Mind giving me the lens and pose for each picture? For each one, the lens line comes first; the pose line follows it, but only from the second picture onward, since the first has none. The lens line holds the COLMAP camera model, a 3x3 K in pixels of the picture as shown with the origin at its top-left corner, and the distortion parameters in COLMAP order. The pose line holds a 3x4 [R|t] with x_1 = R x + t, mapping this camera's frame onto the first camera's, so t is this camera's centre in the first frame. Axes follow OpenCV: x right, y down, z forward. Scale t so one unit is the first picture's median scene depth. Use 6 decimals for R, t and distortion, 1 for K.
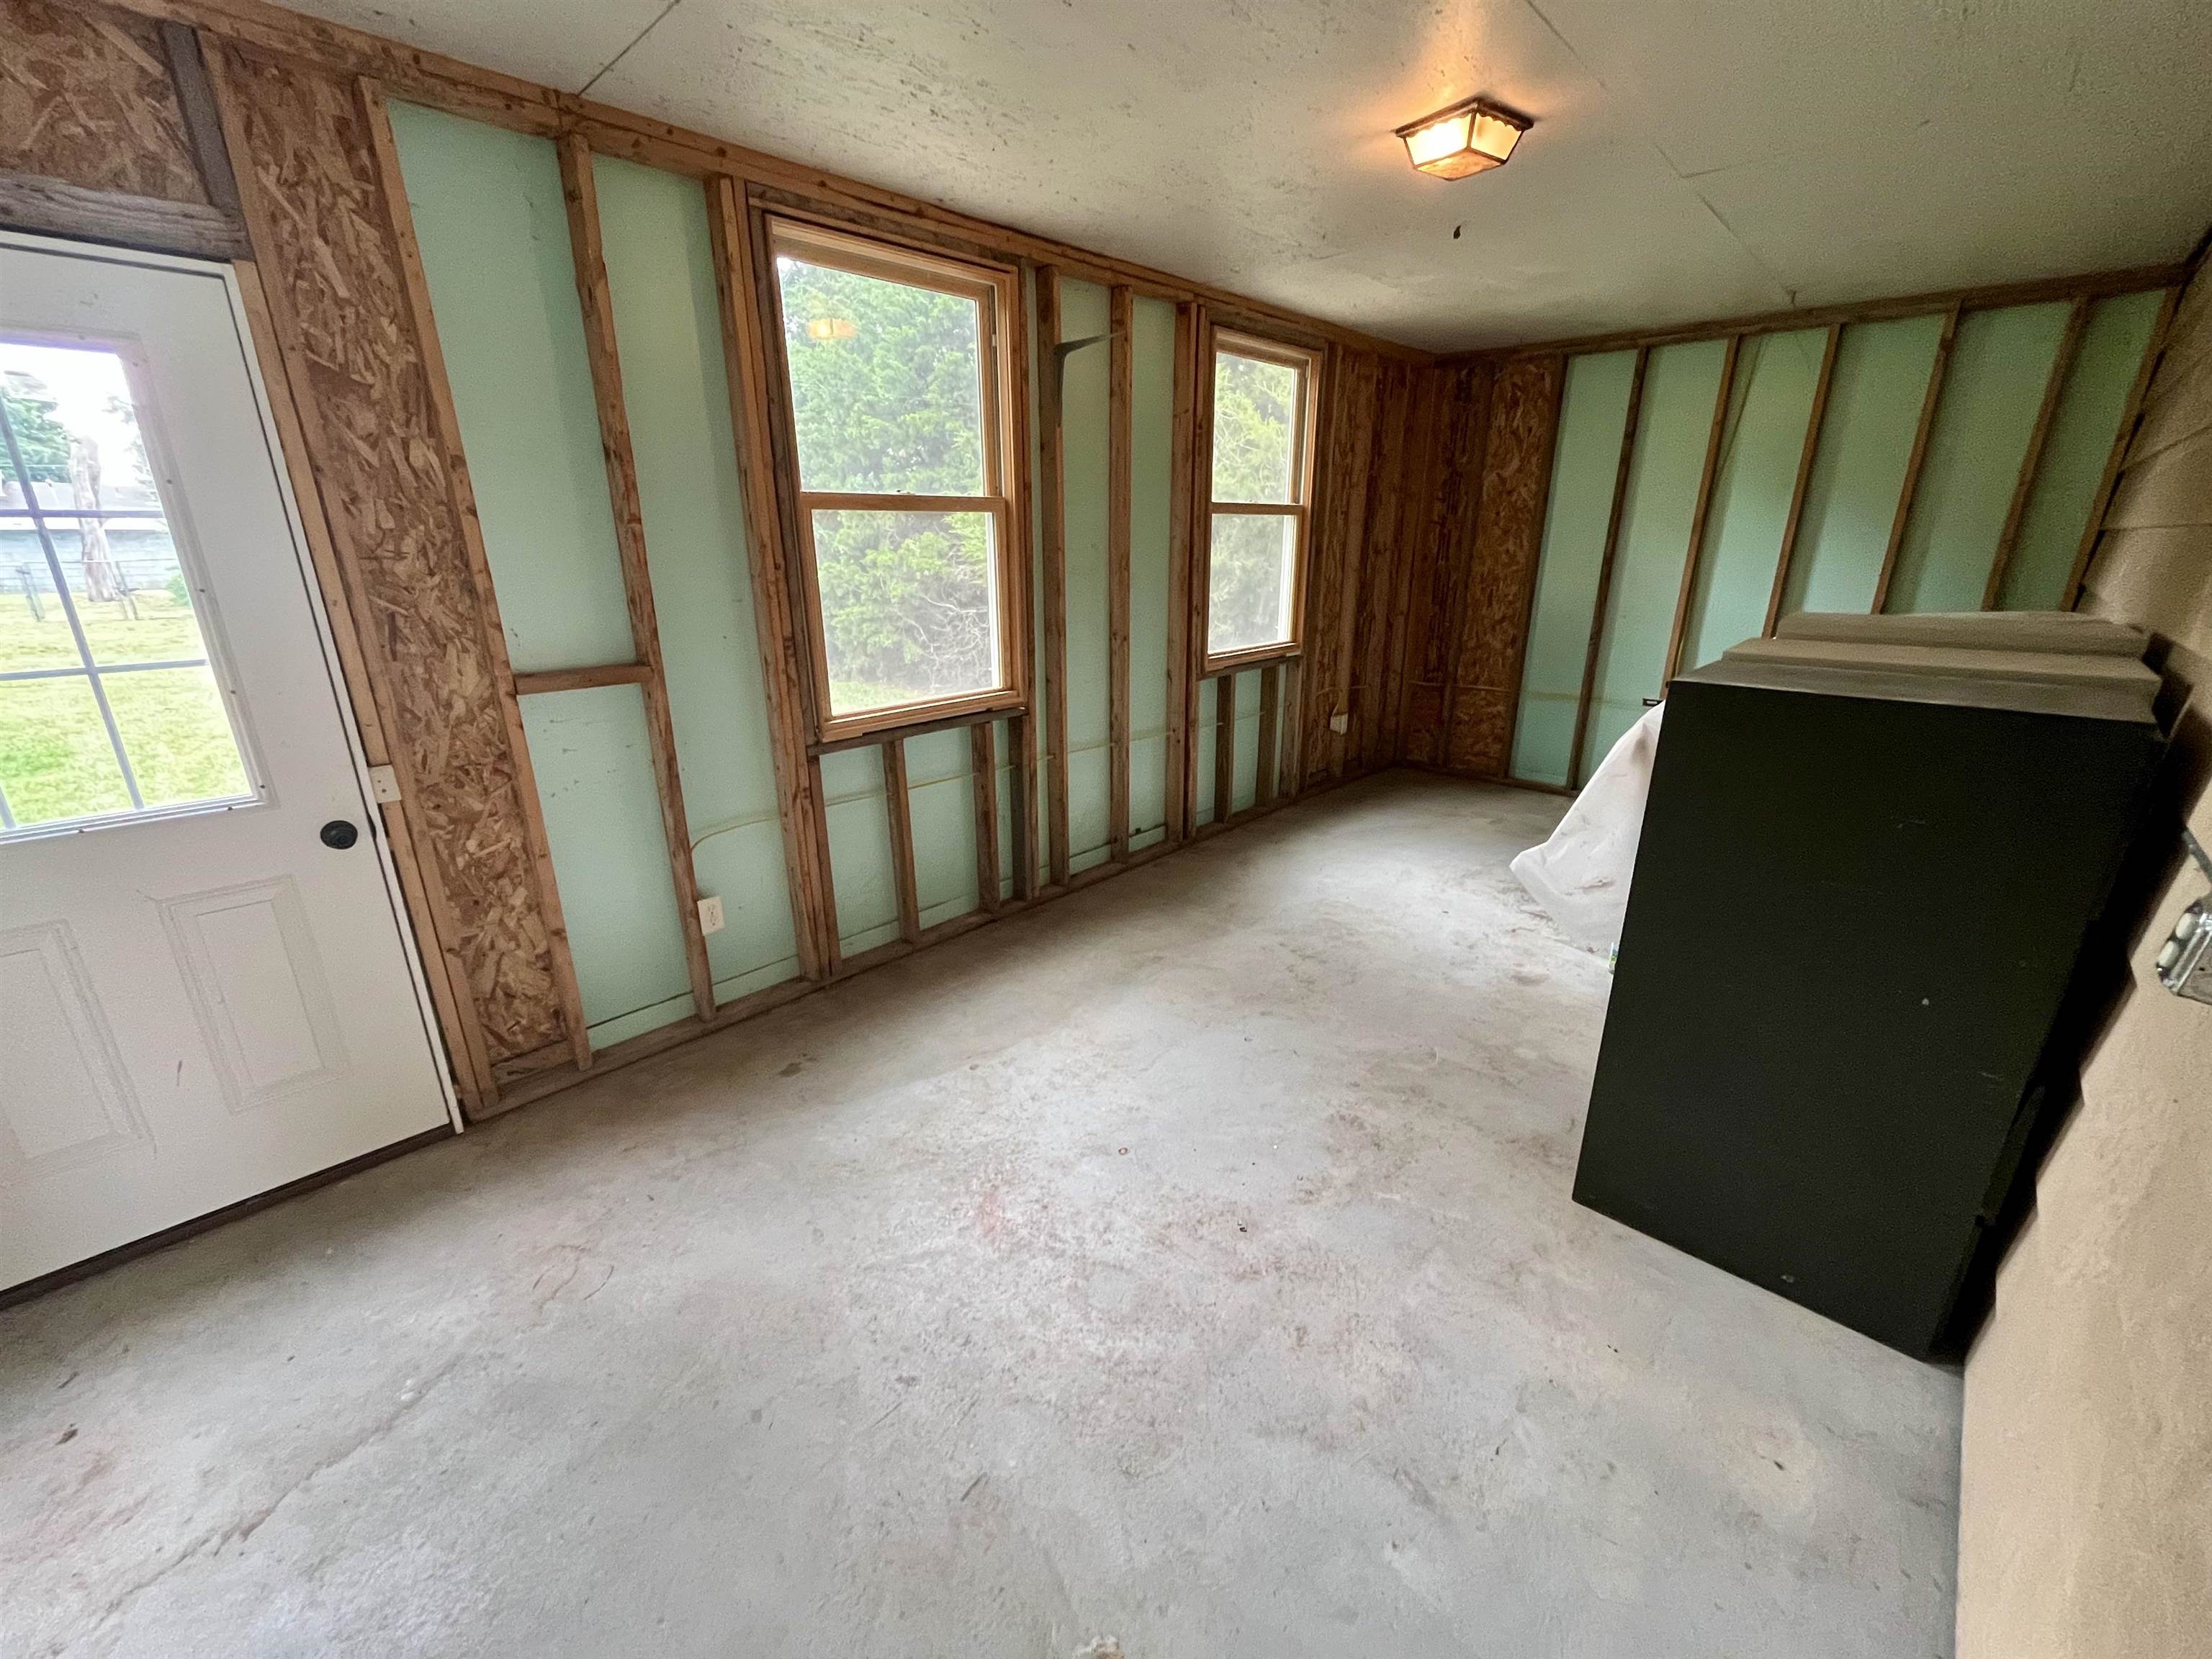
lens RADIAL K [[885.2, 0, 1106.8], [0, 885.2, 830.5], [0, 0, 1]] dist [-0.000506, -0.000265]
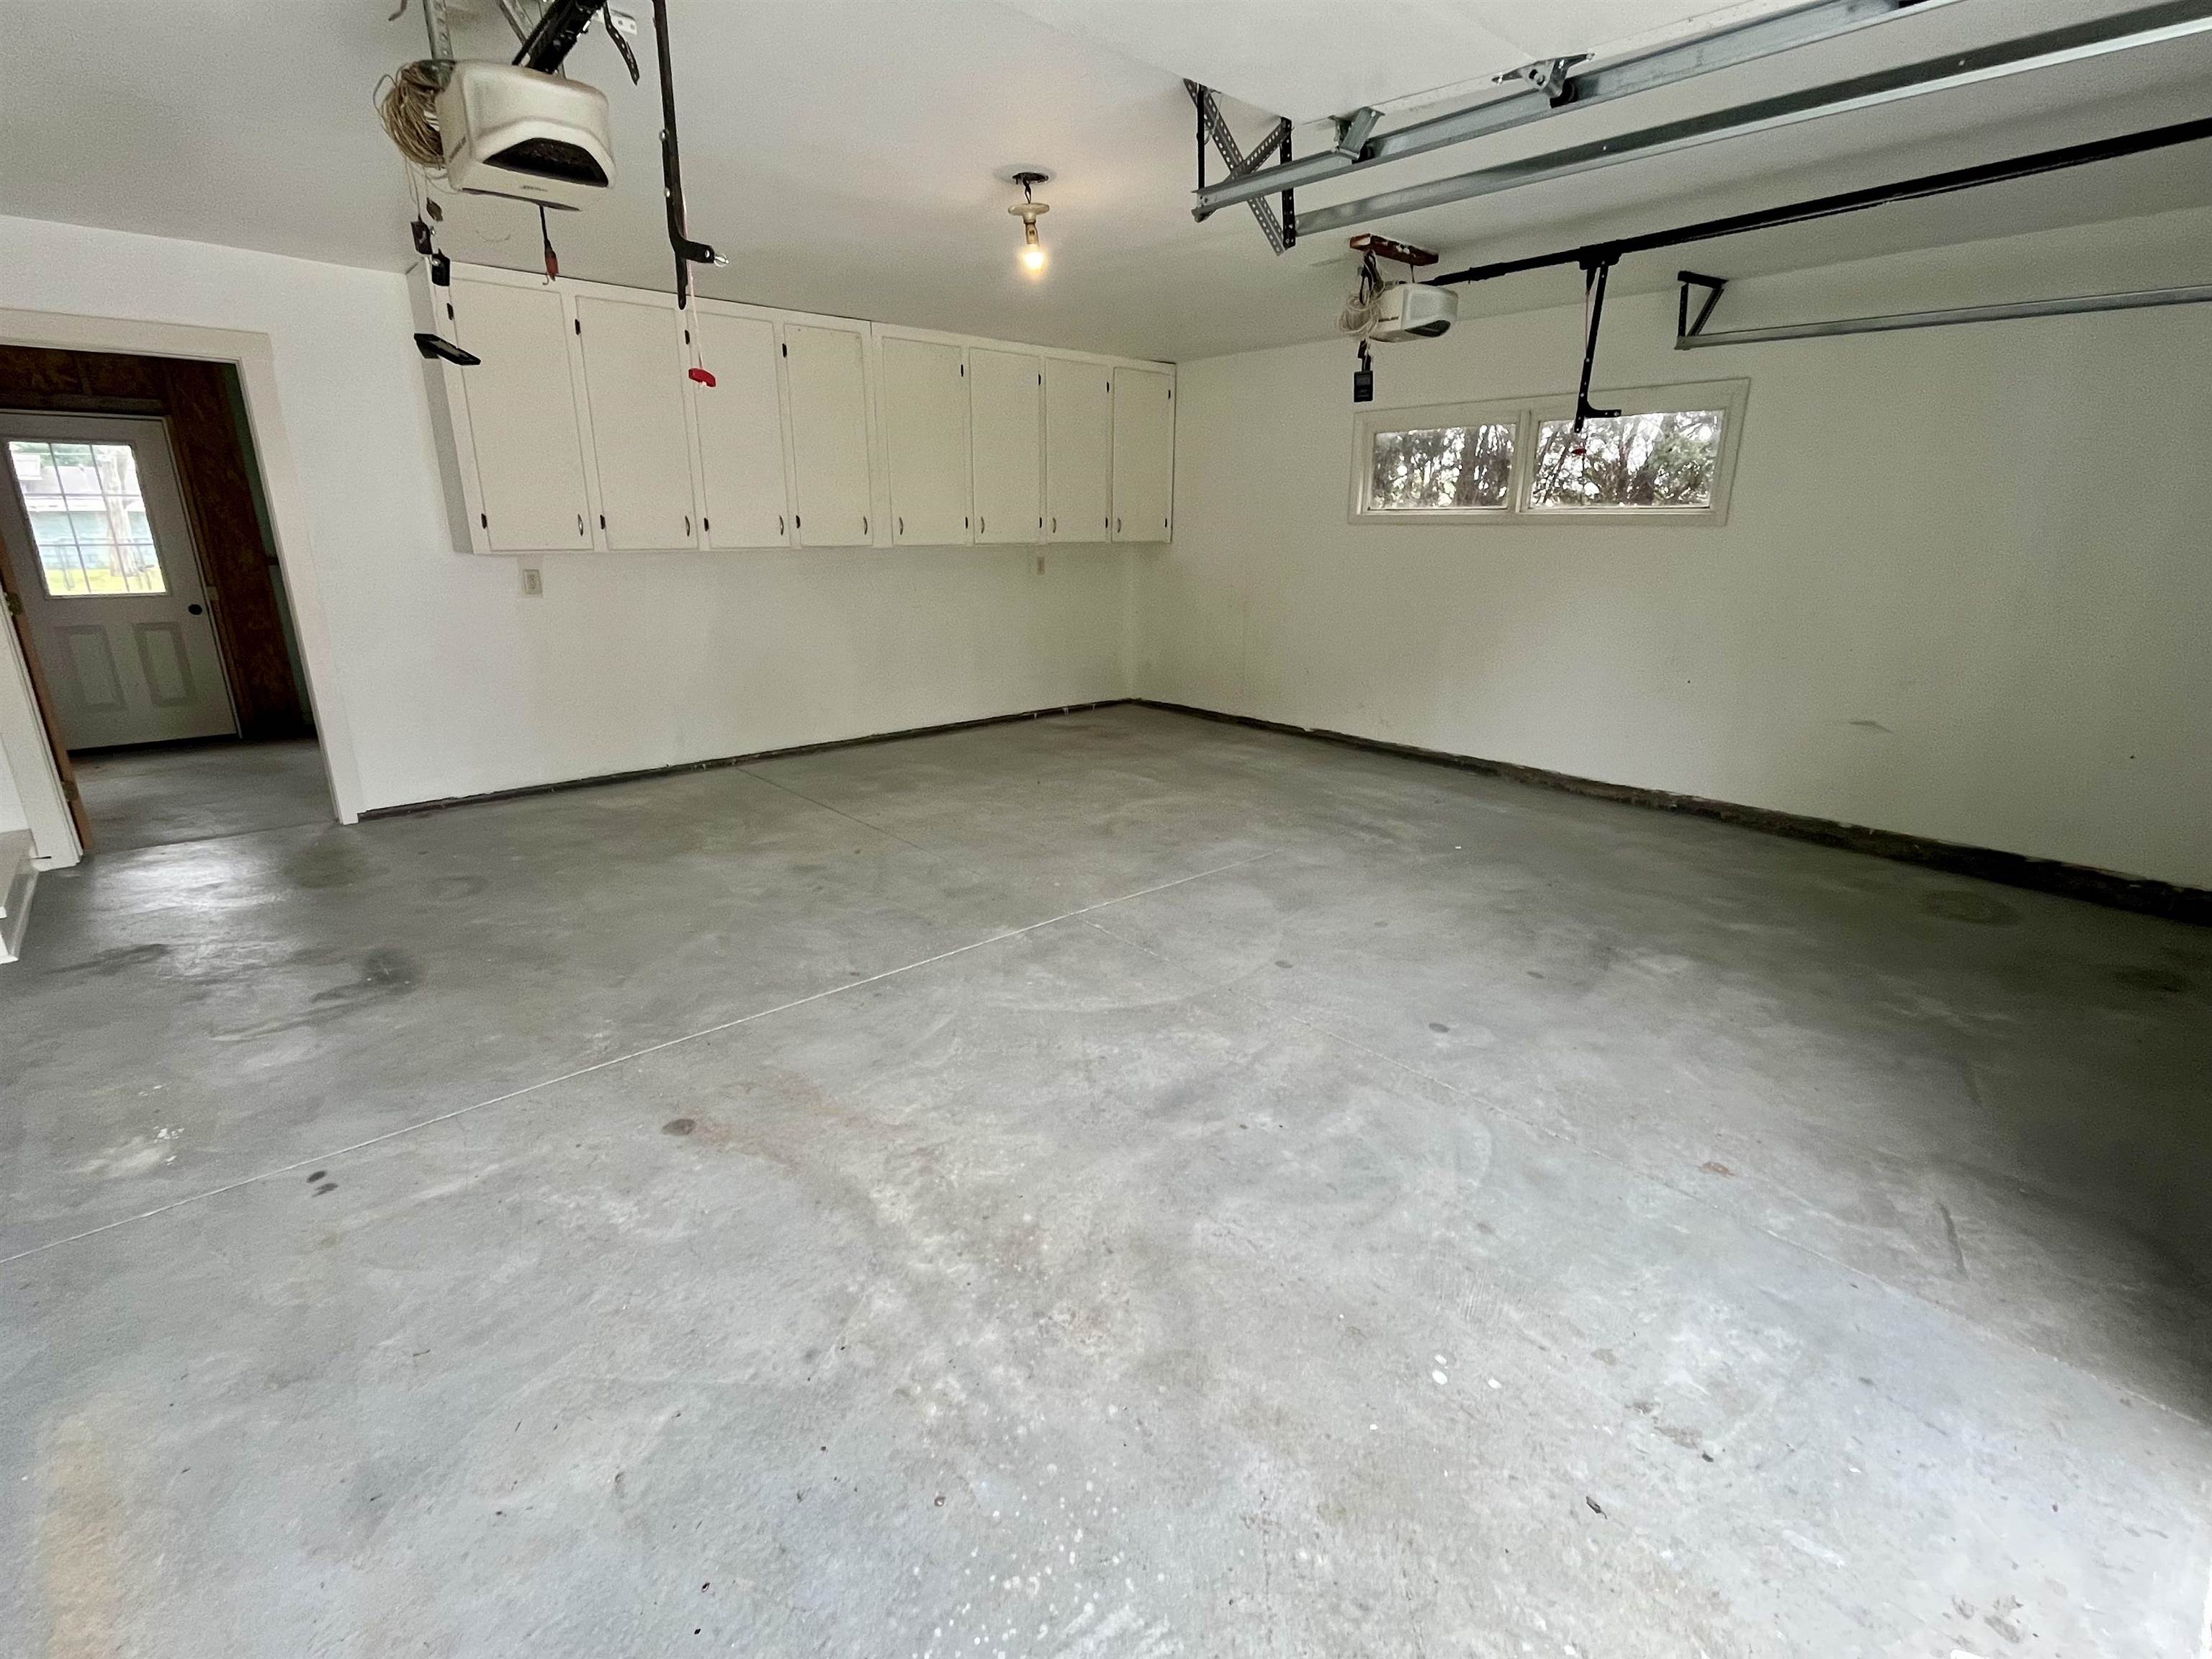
lens RADIAL K [[1007.9, 0, 1106.1], [0, 1007.9, 825.0], [0, 0, 1]] dist [0.000798, 0.000058]
pose [[0.997220, 0.023454, -0.070726, 2.211284], [-0.025492, 0.999282, -0.028042, 0.692615], [0.070018, 0.029766, 0.997102, -1.926008]]
